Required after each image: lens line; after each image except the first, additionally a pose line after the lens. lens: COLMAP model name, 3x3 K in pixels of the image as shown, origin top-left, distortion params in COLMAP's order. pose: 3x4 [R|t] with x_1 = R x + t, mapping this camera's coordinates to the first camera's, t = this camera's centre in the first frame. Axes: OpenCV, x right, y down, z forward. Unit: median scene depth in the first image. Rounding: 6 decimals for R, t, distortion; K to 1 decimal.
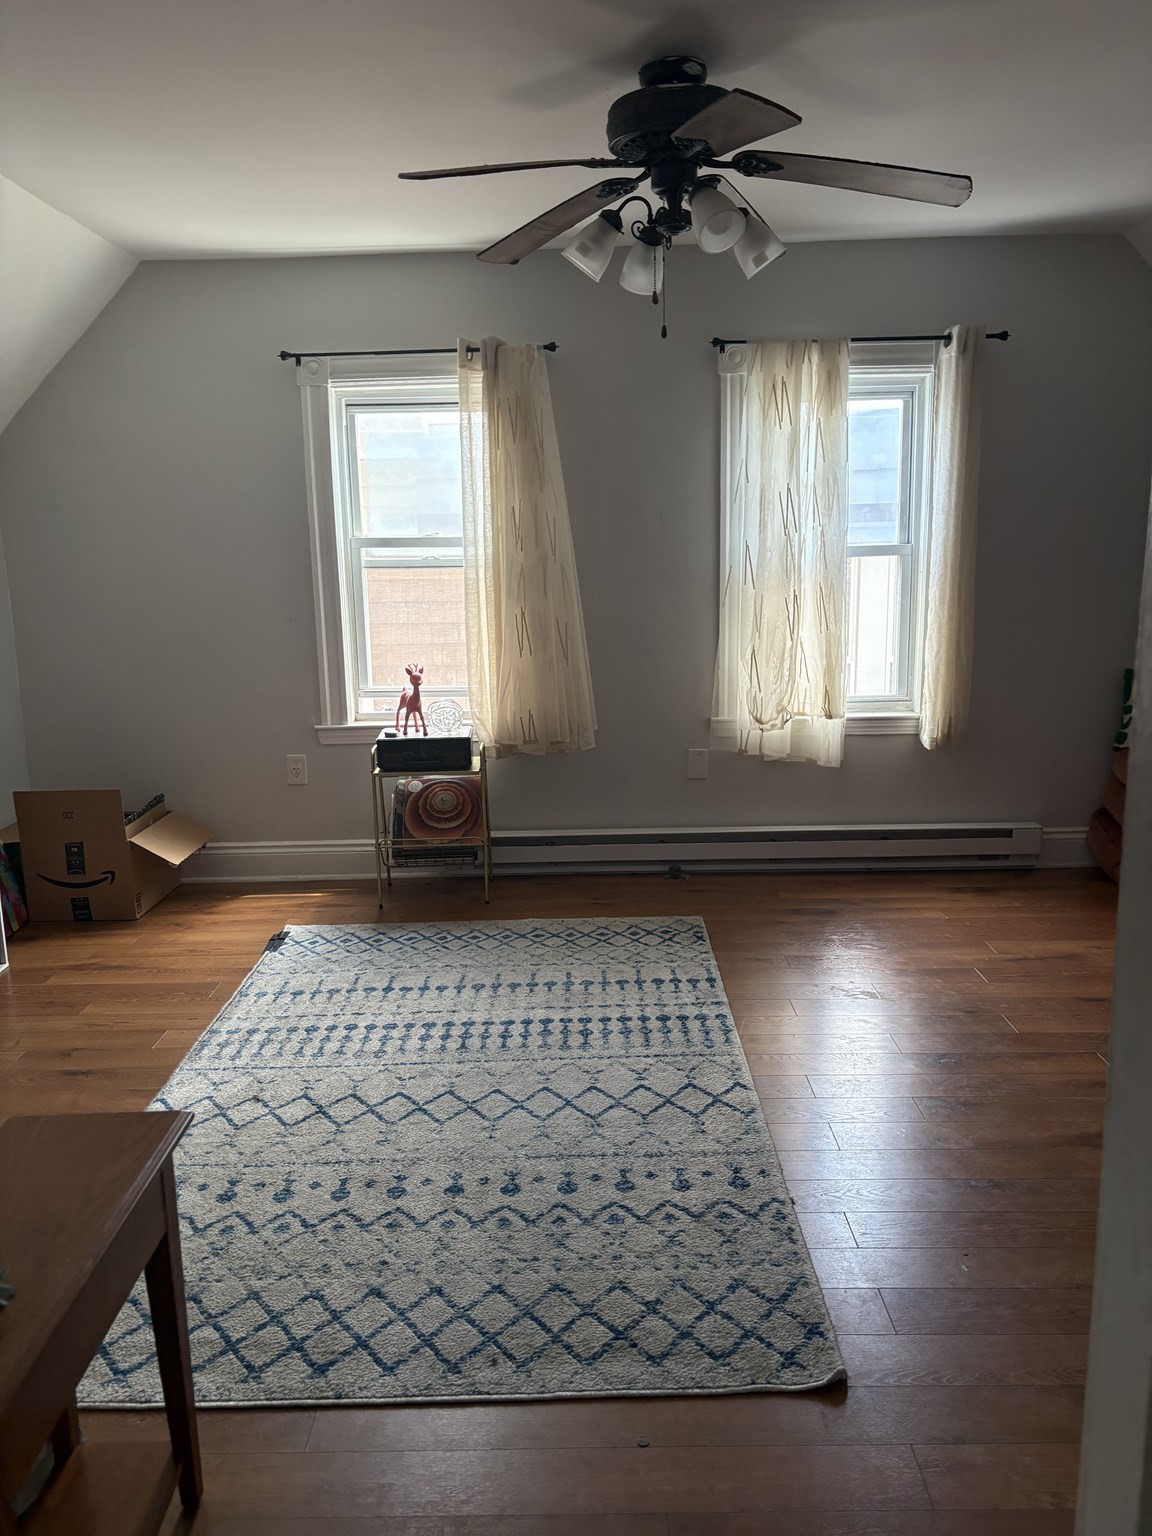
lens RADIAL K [[1170.4, 0, 574.3], [0, 1170.4, 761.7], [0, 0, 1]] dist [0.040659, -0.046330]
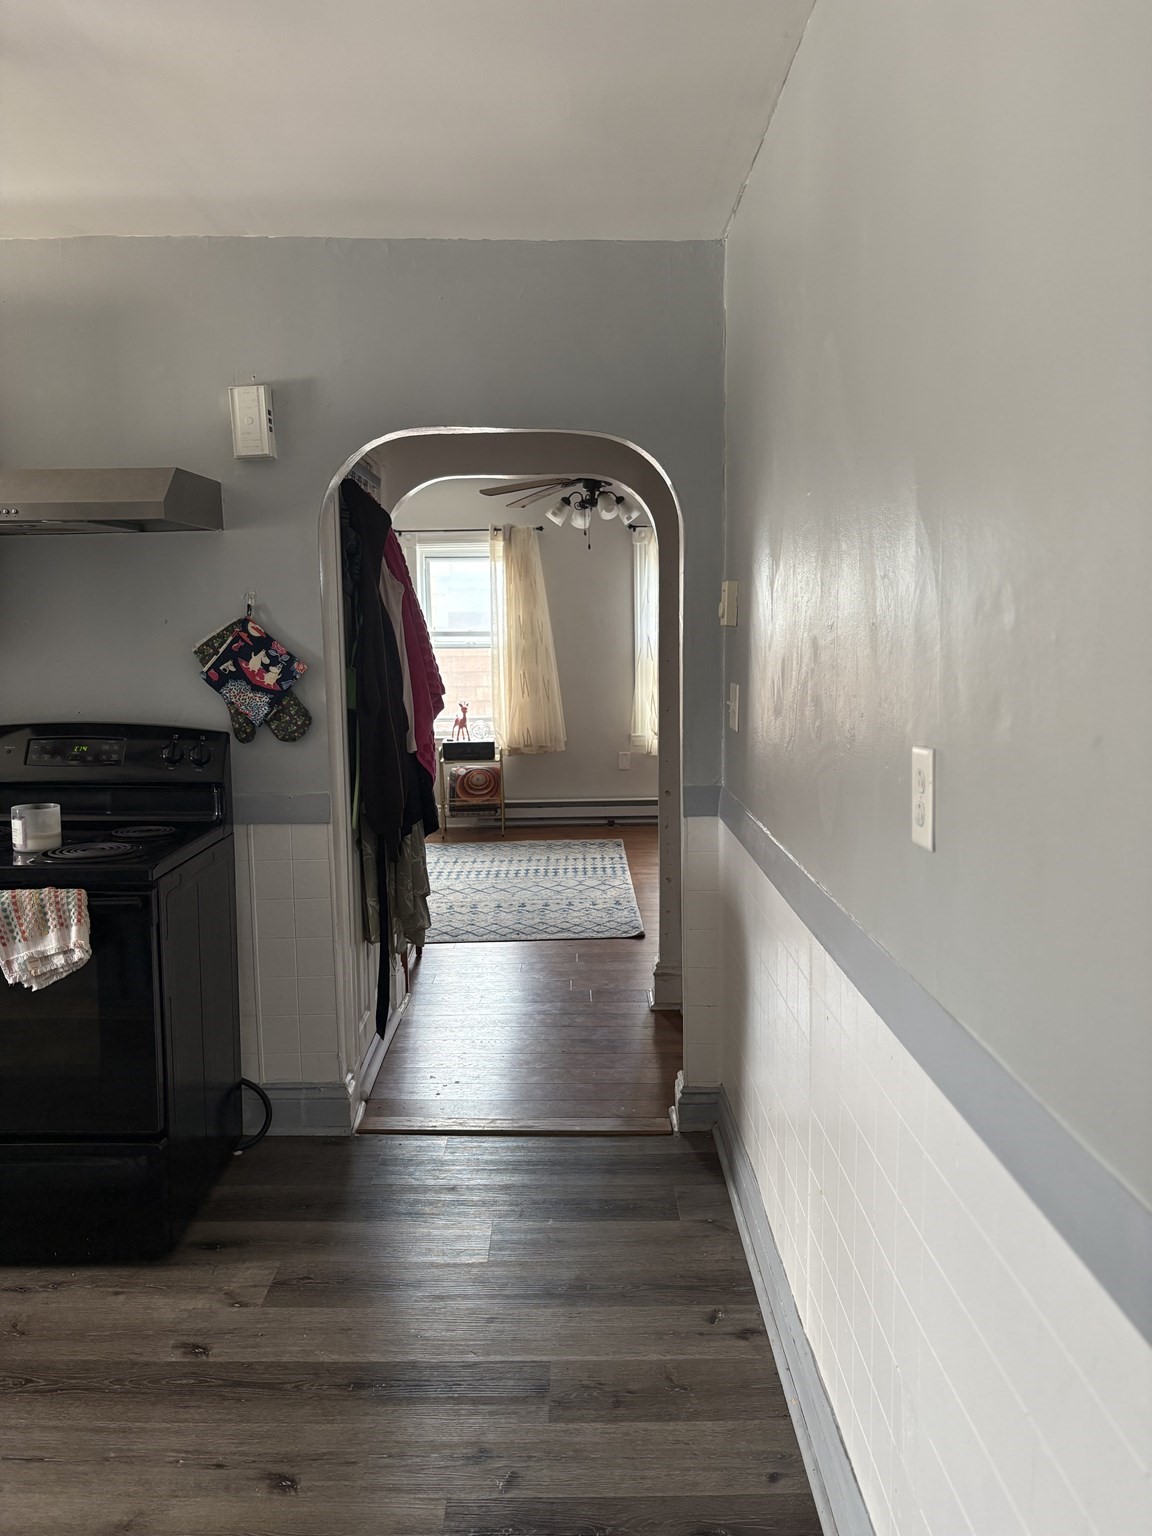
lens RADIAL K [[1170.4, 0, 586.4], [0, 1170.4, 775.4], [0, 0, 1]] dist [0.040659, -0.046330]
pose [[0.999797, 0.002673, 0.019957, 0.016094], [-0.001490, 0.998252, -0.059076, 0.135210], [-0.020080, 0.059034, 0.998054, -0.781794]]
